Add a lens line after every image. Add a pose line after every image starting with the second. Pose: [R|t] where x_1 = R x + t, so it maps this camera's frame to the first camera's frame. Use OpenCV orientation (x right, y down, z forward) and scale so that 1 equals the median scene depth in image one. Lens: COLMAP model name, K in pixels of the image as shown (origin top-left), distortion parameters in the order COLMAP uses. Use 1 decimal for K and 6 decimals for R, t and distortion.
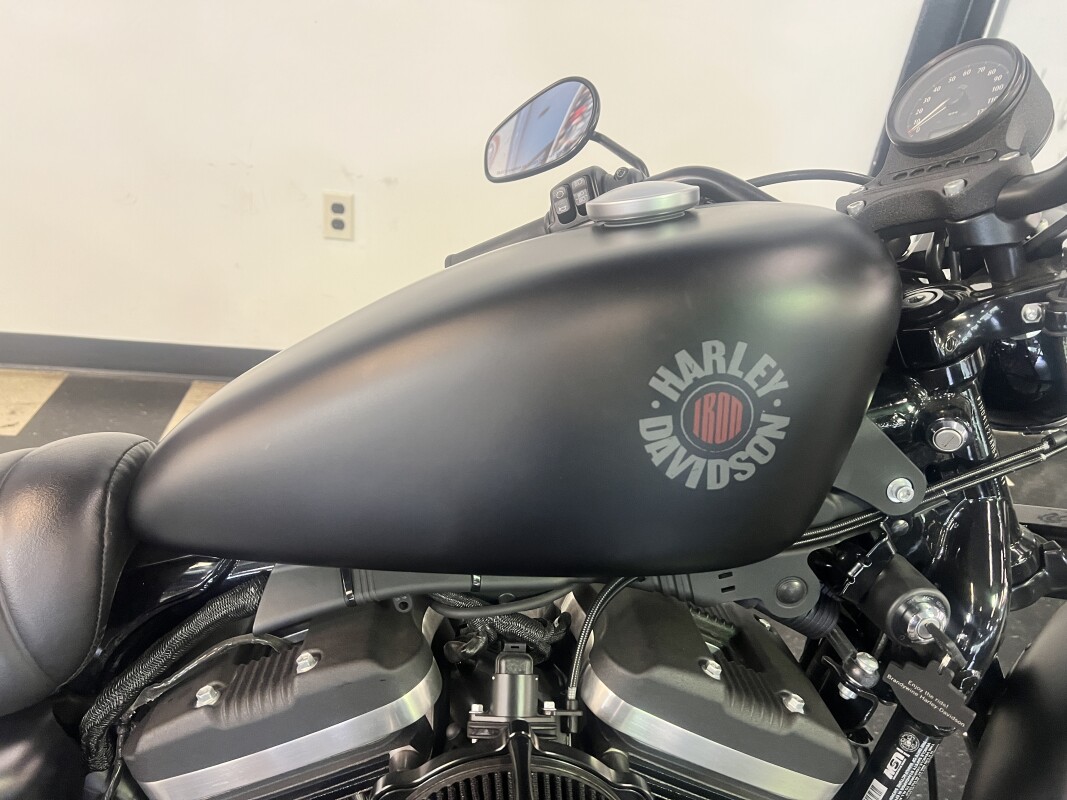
lens RADIAL K [[788.3, 0, 530.0], [0, 788.3, 397.8], [0, 0, 1]] dist [0.053664, -0.058765]
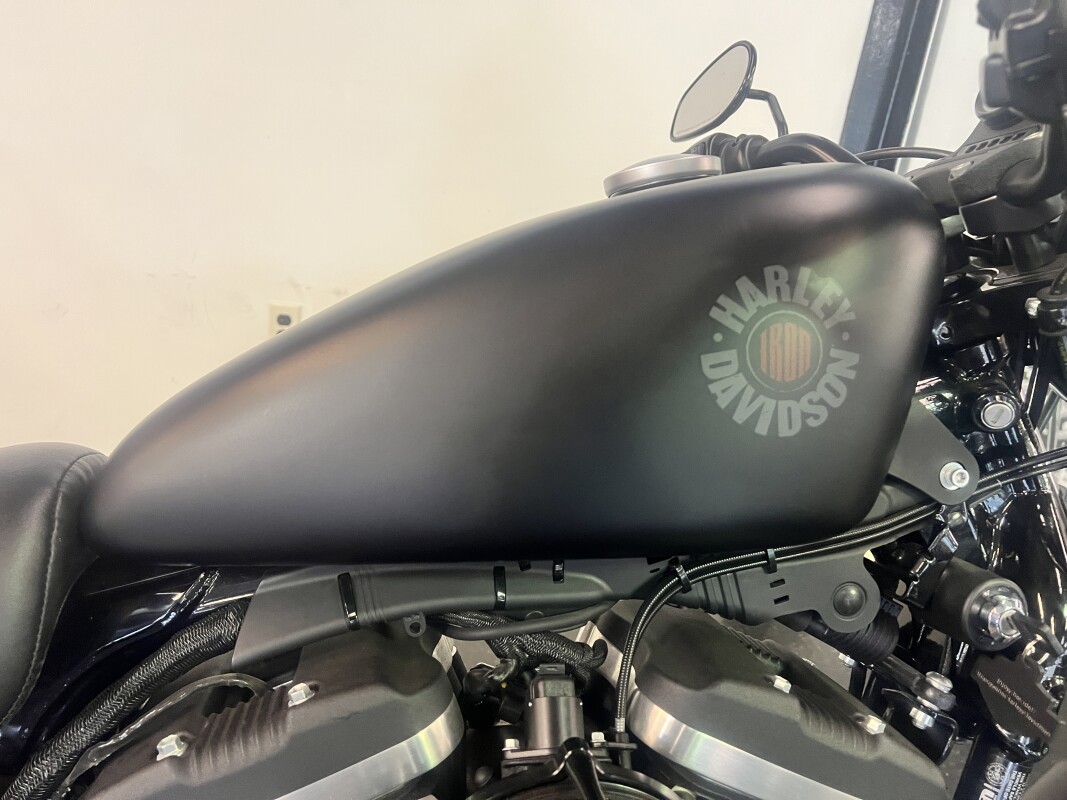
lens RADIAL K [[799.9, 0, 531.2], [0, 799.9, 407.6], [0, 0, 1]] dist [0.050433, -0.055043]
pose [[0.995370, -0.023117, 0.093300, -0.115157], [0.040734, 0.980628, -0.191597, 0.208825], [-0.087064, 0.194510, 0.977029, 0.116942]]
